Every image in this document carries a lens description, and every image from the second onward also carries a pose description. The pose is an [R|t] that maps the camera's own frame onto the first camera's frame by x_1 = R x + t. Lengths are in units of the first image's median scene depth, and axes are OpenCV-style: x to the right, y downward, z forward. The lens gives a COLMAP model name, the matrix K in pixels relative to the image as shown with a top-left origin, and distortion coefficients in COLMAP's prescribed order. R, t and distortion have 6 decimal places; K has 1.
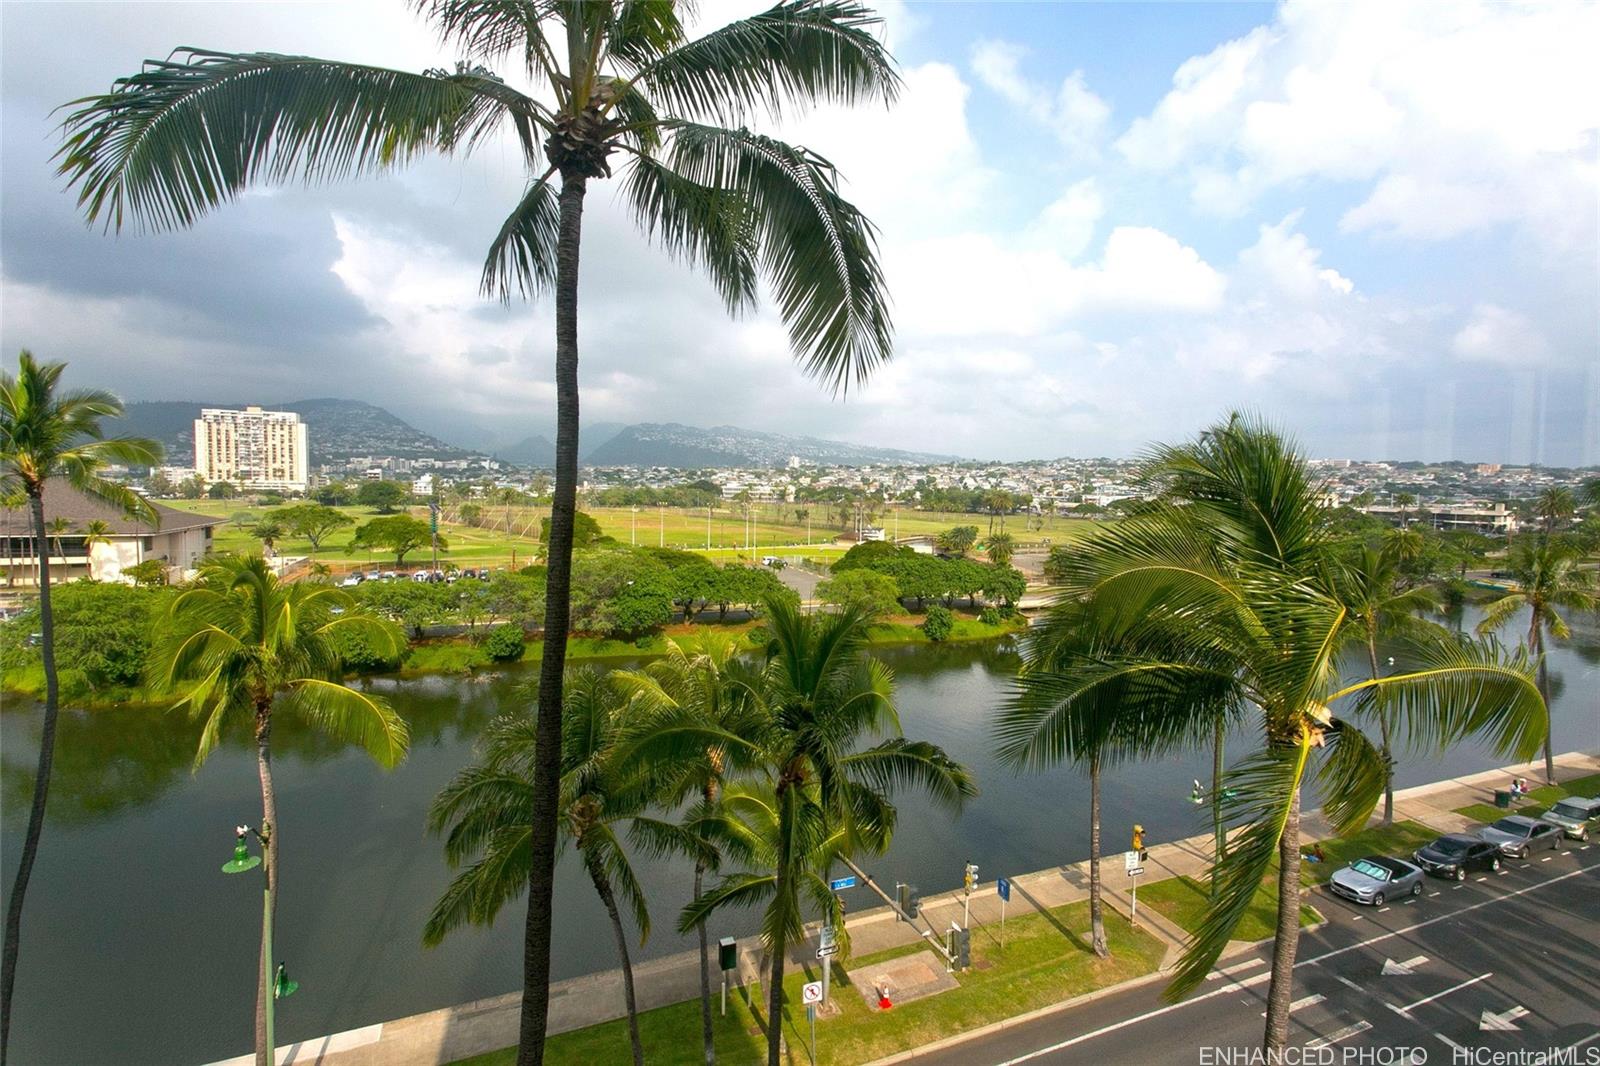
lens RADIAL K [[756.0, 0, 800.3], [0, 756.0, 527.7], [0, 0, 1]] dist [0.001071, 0.001948]
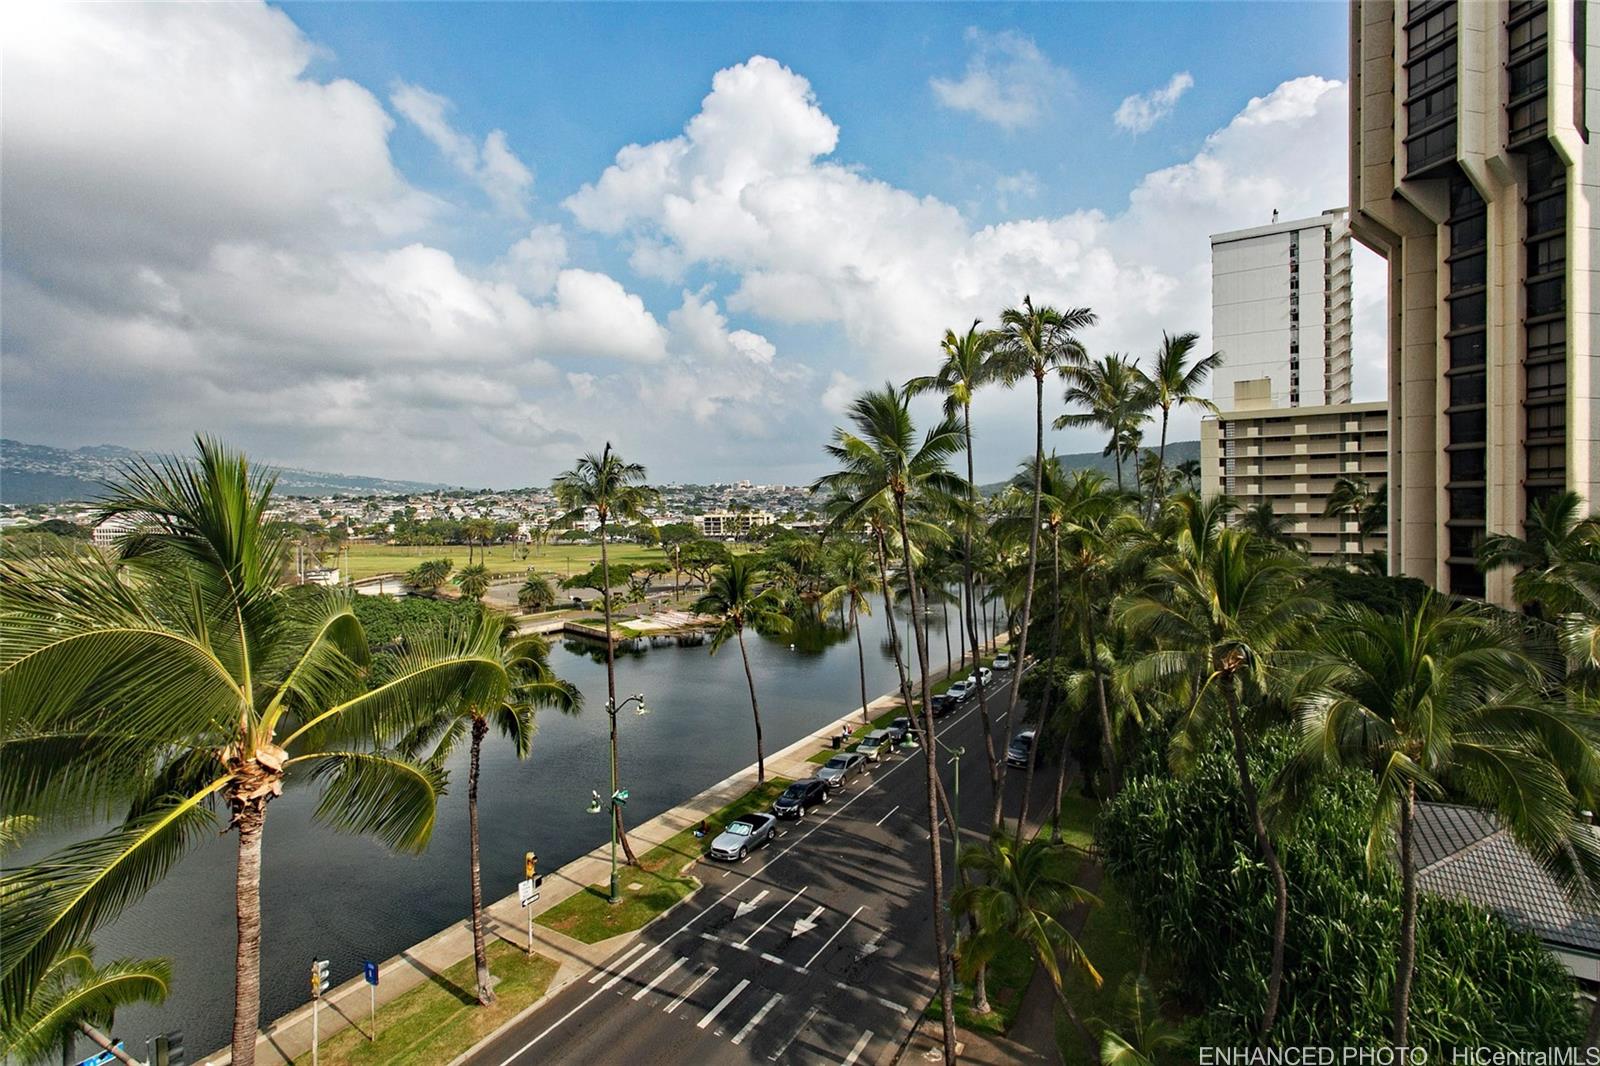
lens RADIAL K [[756.0, 0, 805.0], [0, 756.0, 525.8], [0, 0, 1]] dist [0.001071, 0.001948]
pose [[0.792528, -0.039312, 0.608567, 0.127158], [0.062847, 0.997872, -0.017385, 0.004085], [-0.606588, 0.052025, 0.793312, -0.028061]]
